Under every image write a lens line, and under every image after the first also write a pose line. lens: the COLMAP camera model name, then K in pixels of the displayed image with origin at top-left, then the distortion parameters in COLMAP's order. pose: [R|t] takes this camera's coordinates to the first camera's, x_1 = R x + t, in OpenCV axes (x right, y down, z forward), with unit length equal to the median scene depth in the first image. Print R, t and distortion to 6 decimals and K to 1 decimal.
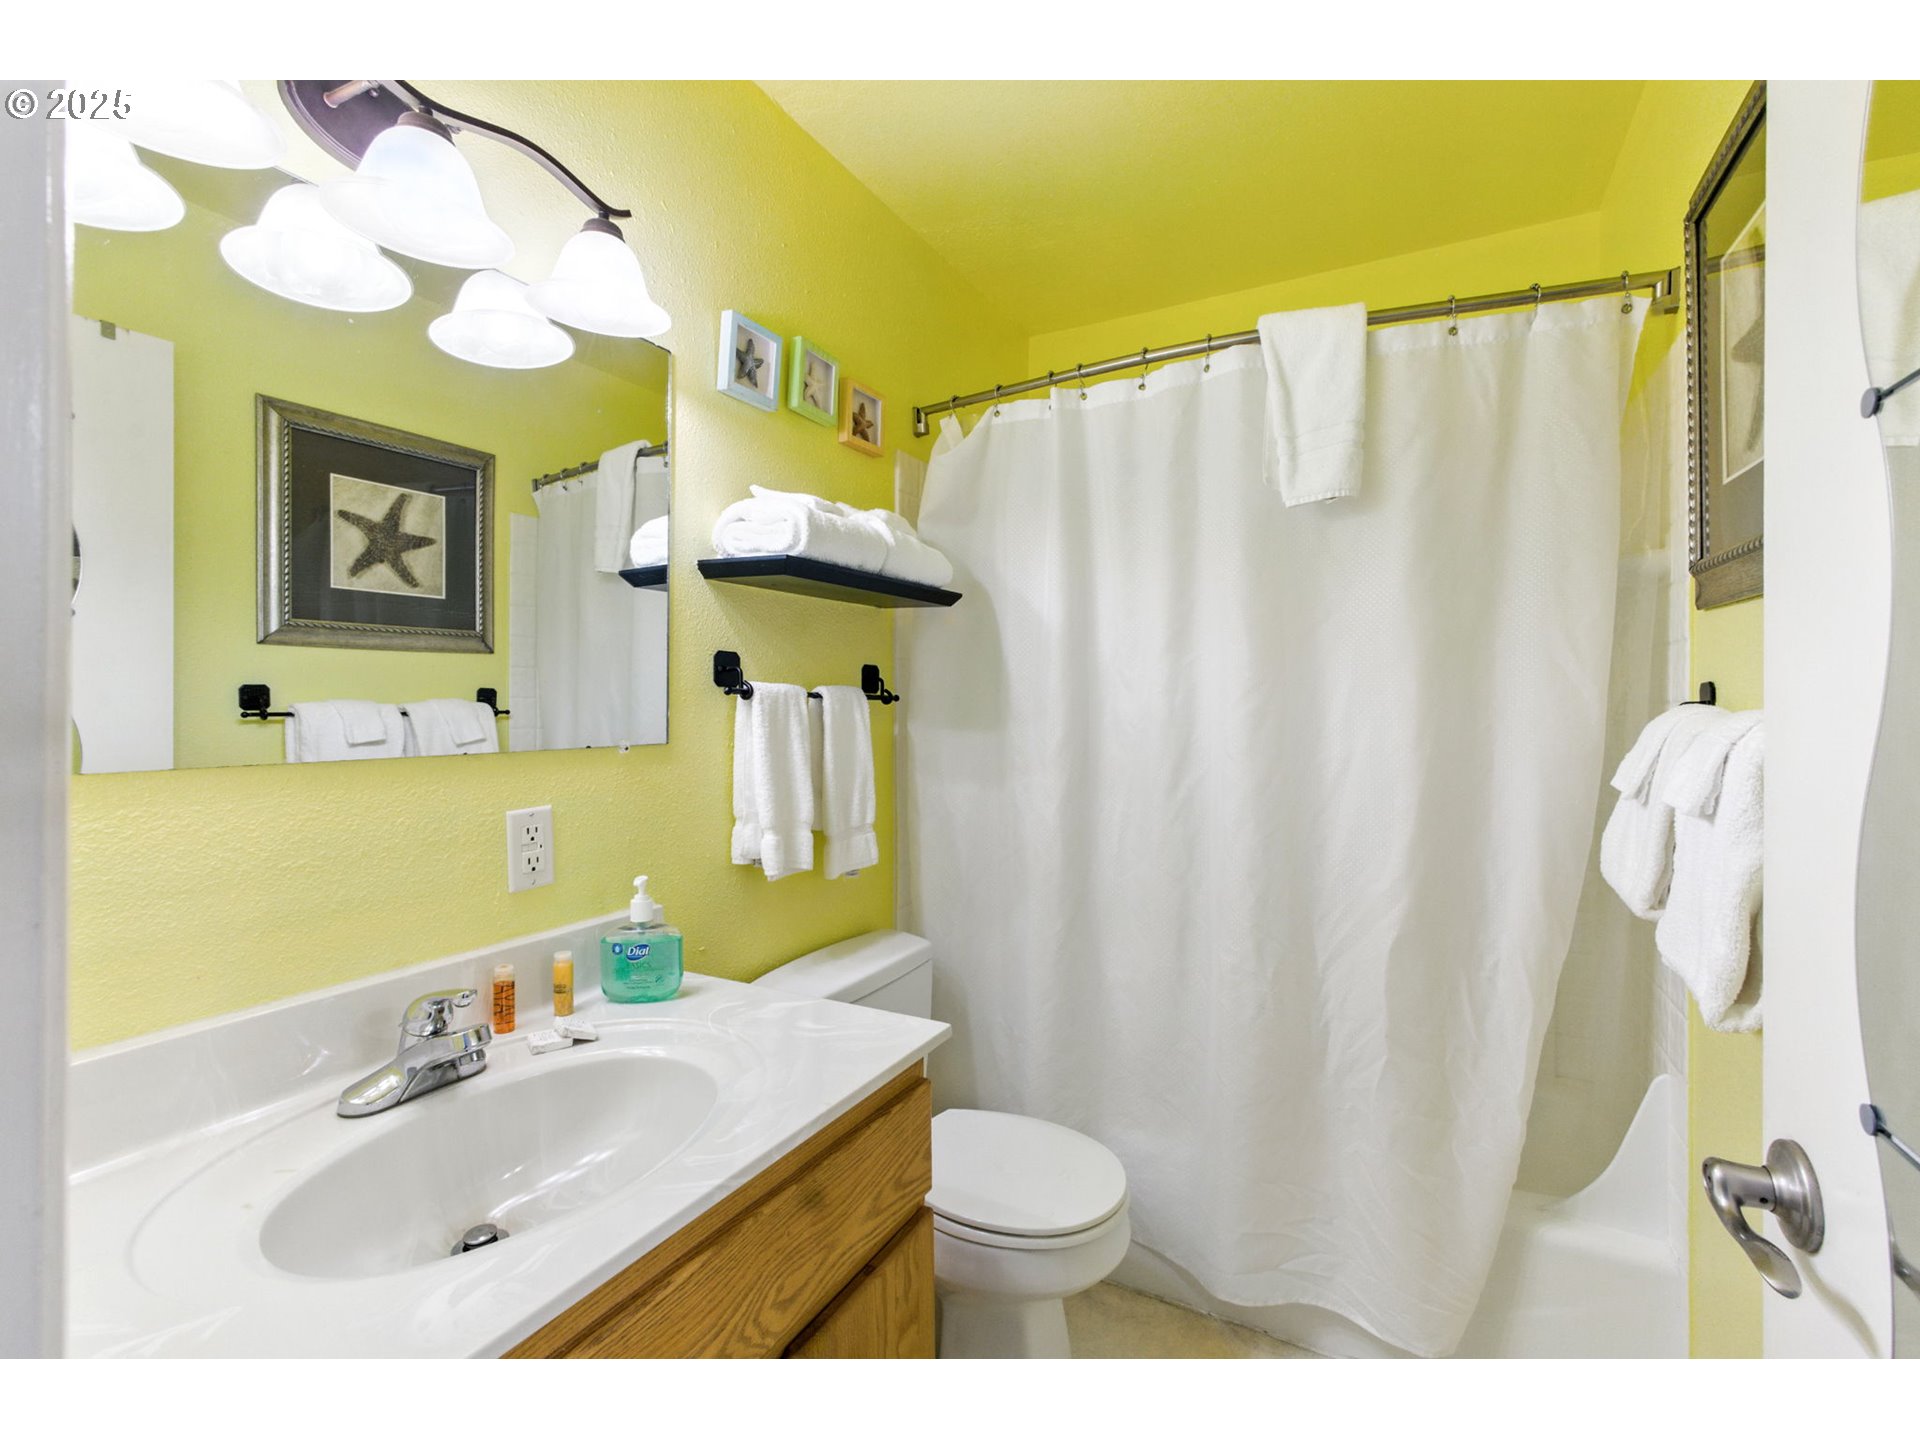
lens RADIAL K [[844.4, 0, 960.7], [0, 844.4, 697.0], [0, 0, 1]] dist [-0.014955, 0.007493]
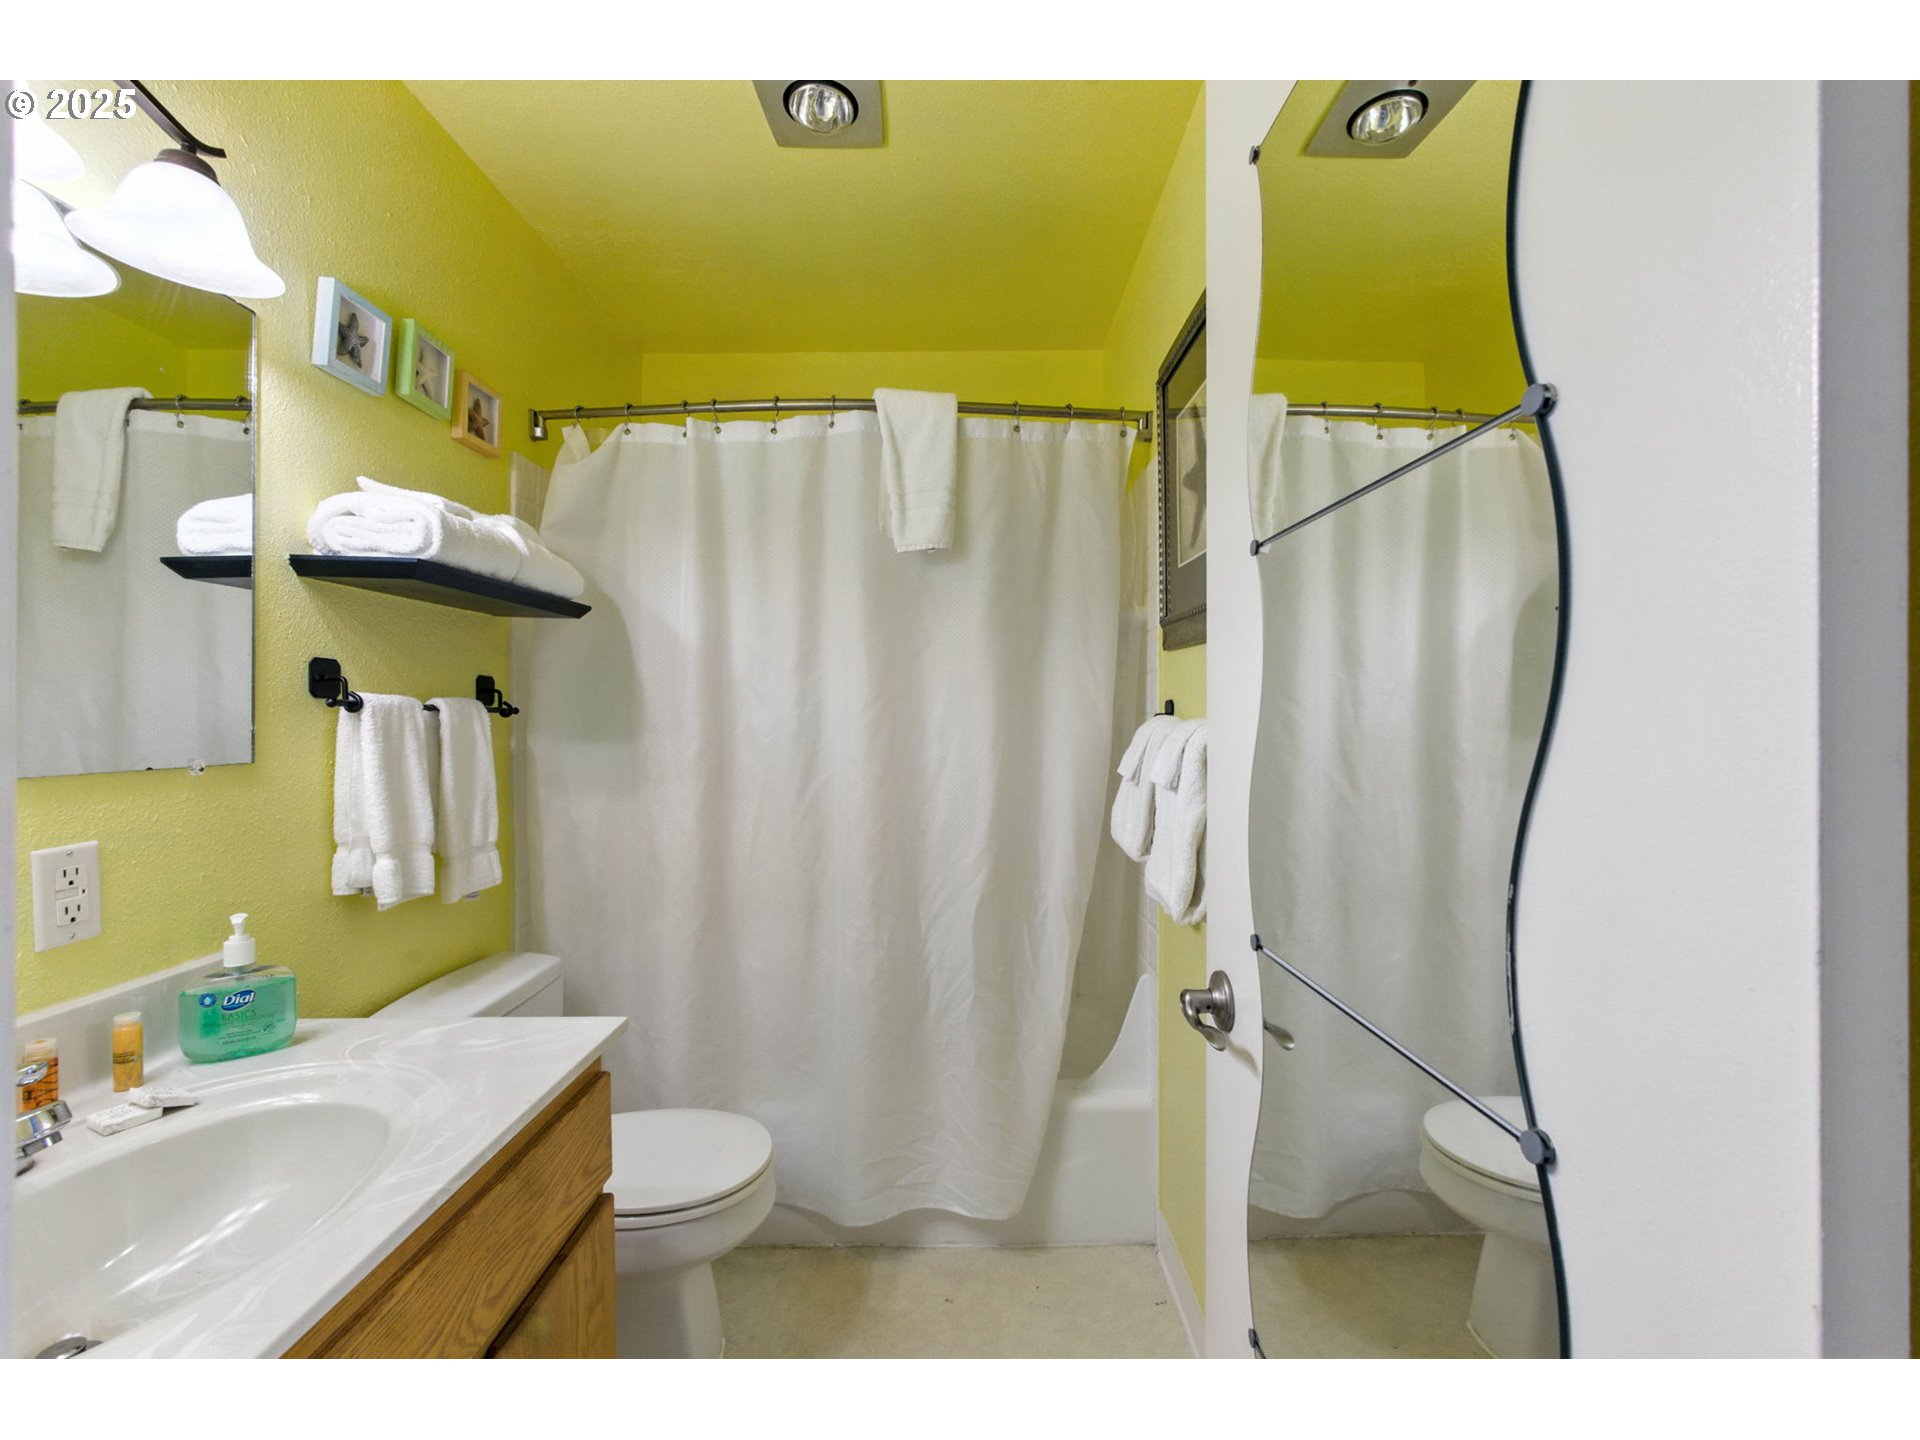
lens RADIAL K [[825.7, 0, 951.2], [0, 825.7, 703.9], [0, 0, 1]] dist [-0.014598, 0.007391]
pose [[0.884715, 0.004035, 0.466114, -0.097650], [-0.000738, 0.999973, -0.007256, 0.000041], [-0.466131, 0.006075, 0.884695, -0.080984]]
